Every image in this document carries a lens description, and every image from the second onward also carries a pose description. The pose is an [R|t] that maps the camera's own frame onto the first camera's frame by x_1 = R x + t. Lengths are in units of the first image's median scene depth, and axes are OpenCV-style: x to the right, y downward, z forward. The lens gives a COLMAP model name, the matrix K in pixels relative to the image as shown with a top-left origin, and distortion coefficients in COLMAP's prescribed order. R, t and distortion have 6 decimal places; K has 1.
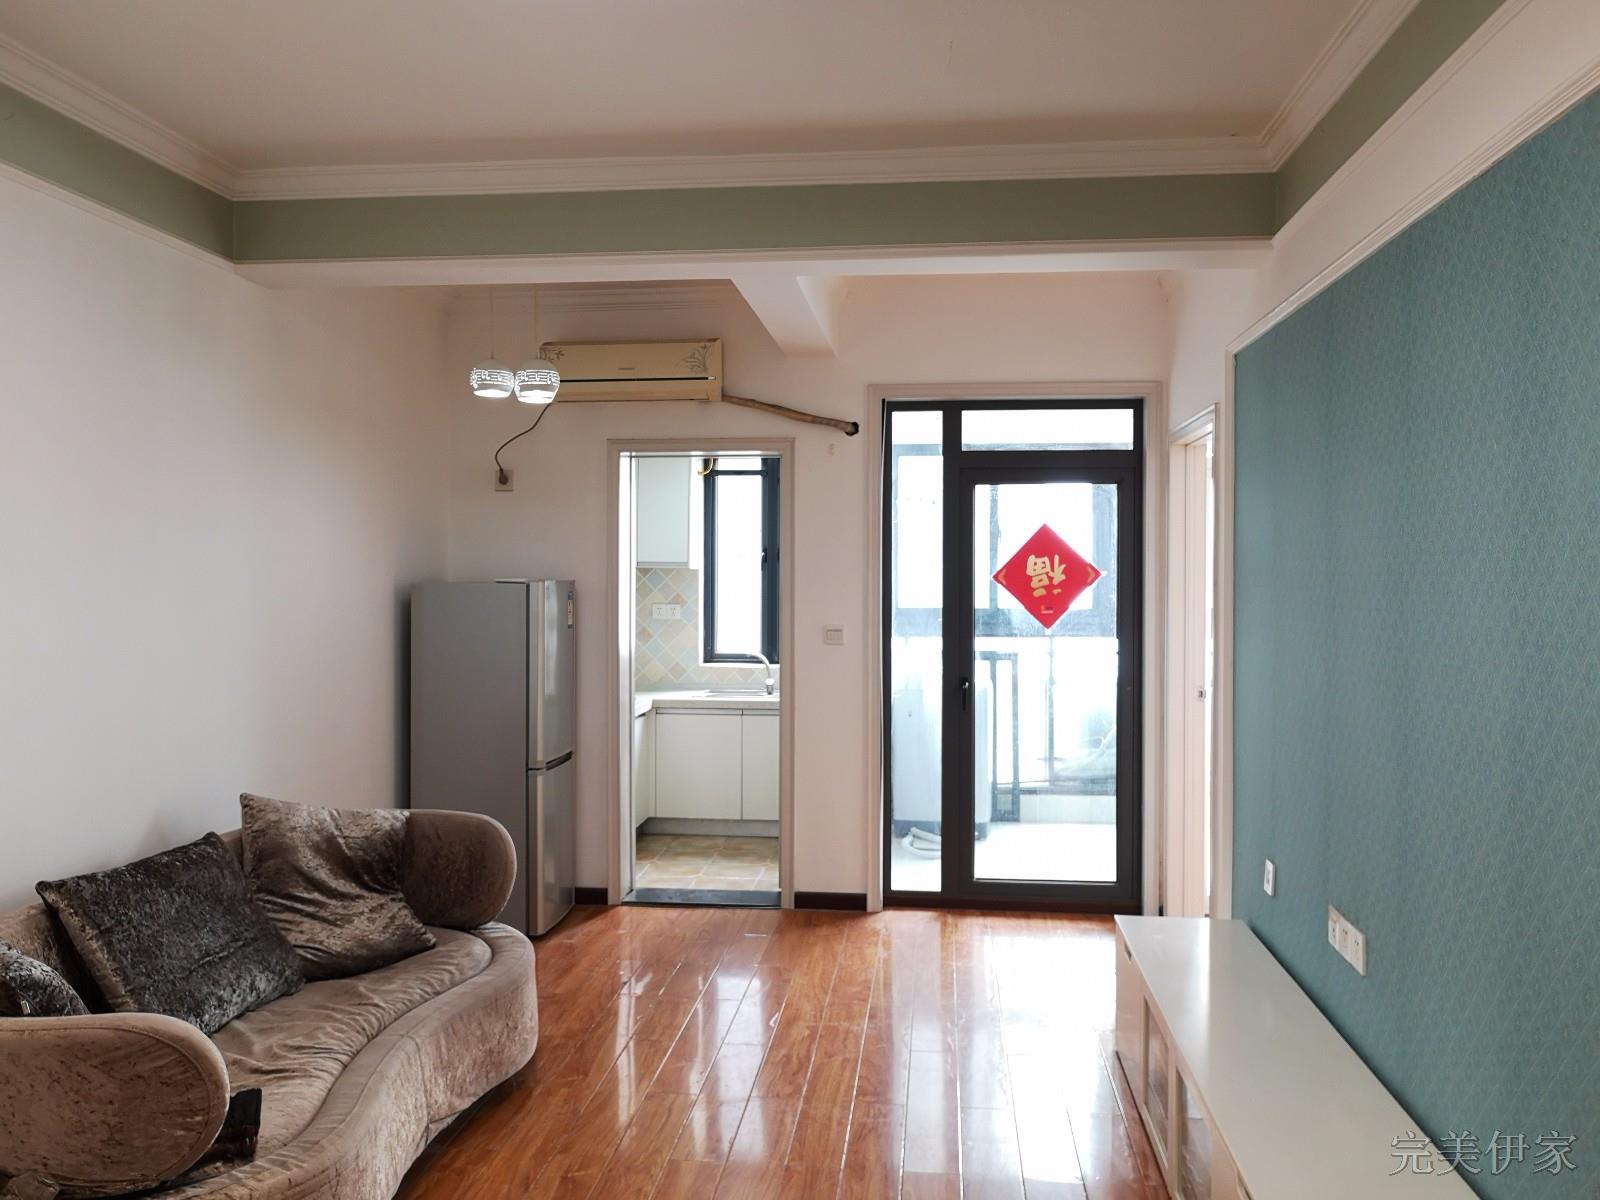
lens RADIAL K [[1247.2, 0, 800.0], [0, 1247.2, 600.0], [0, 0, 1]] dist [0.111043, -0.140270]
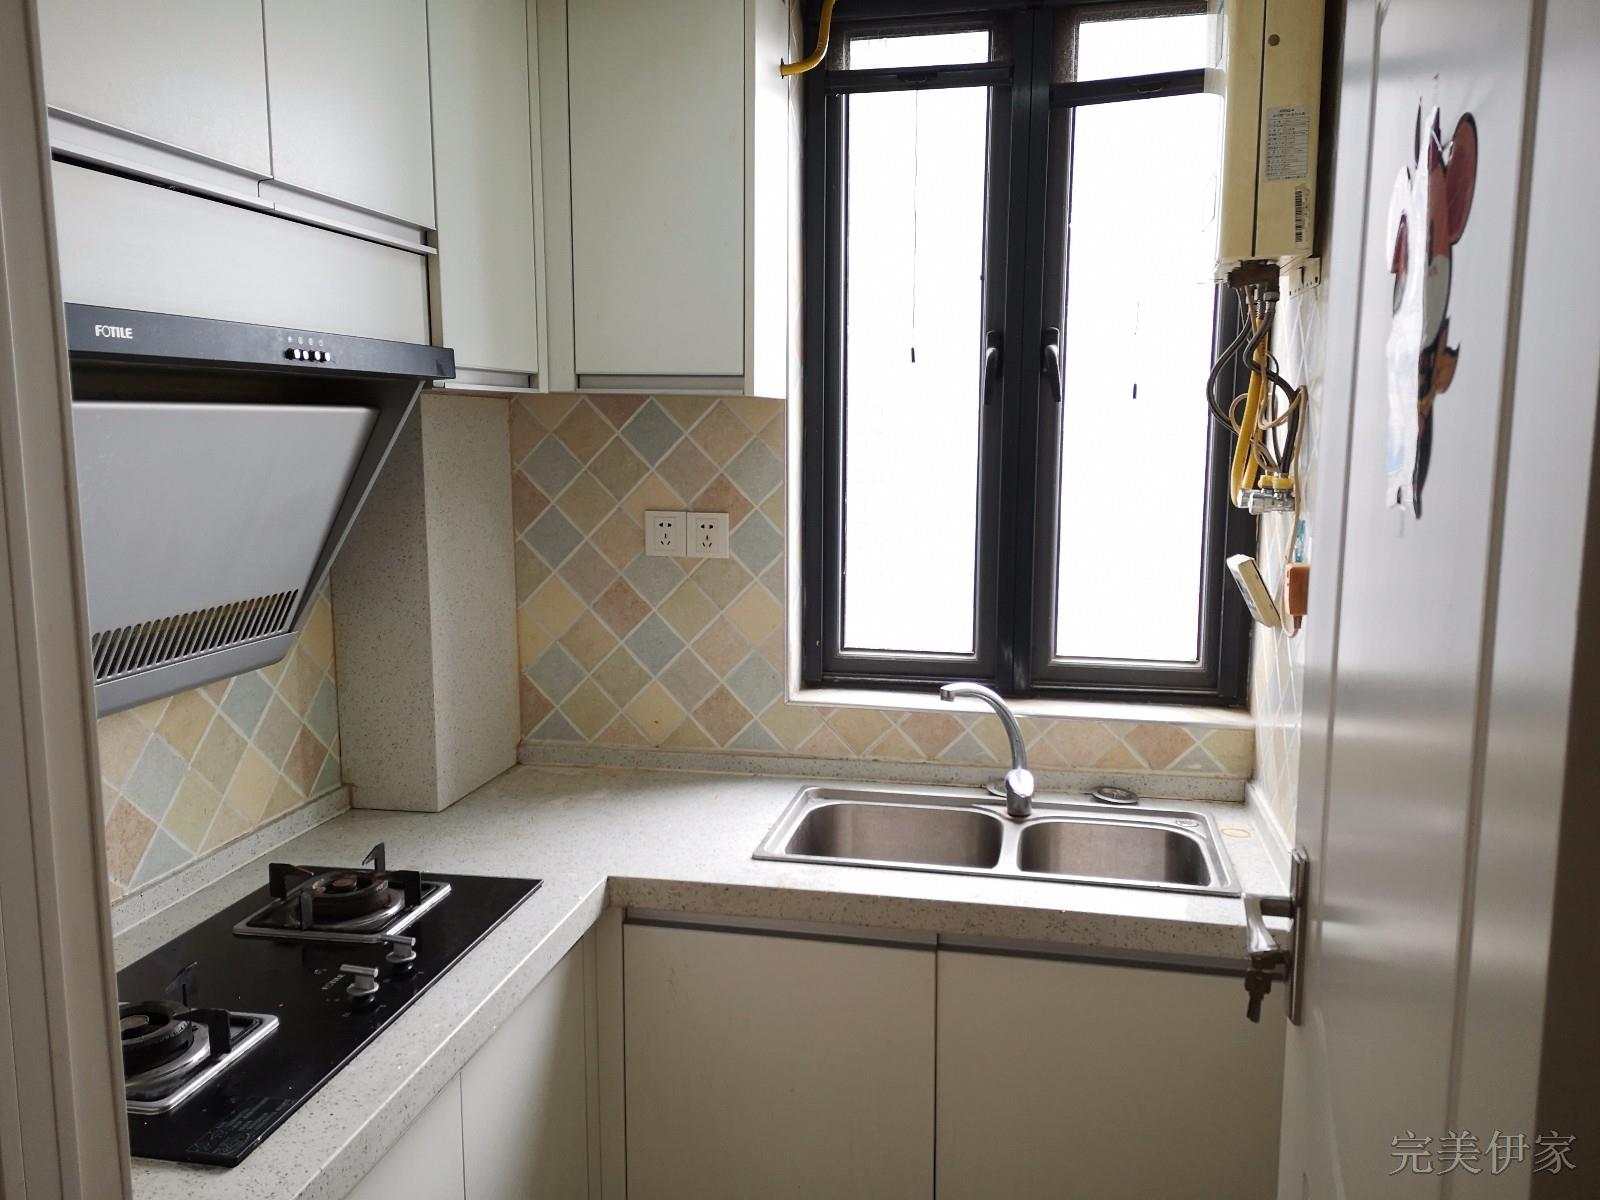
lens RADIAL K [[1247.2, 0, 800.0], [0, 1247.2, 600.0], [0, 0, 1]] dist [0.111043, -0.140270]
pose [[0.995551, 0.008194, -0.093866, -0.047231], [0.002274, 0.993832, 0.110876, -0.009690], [0.094196, -0.110596, 0.989392, 0.680715]]
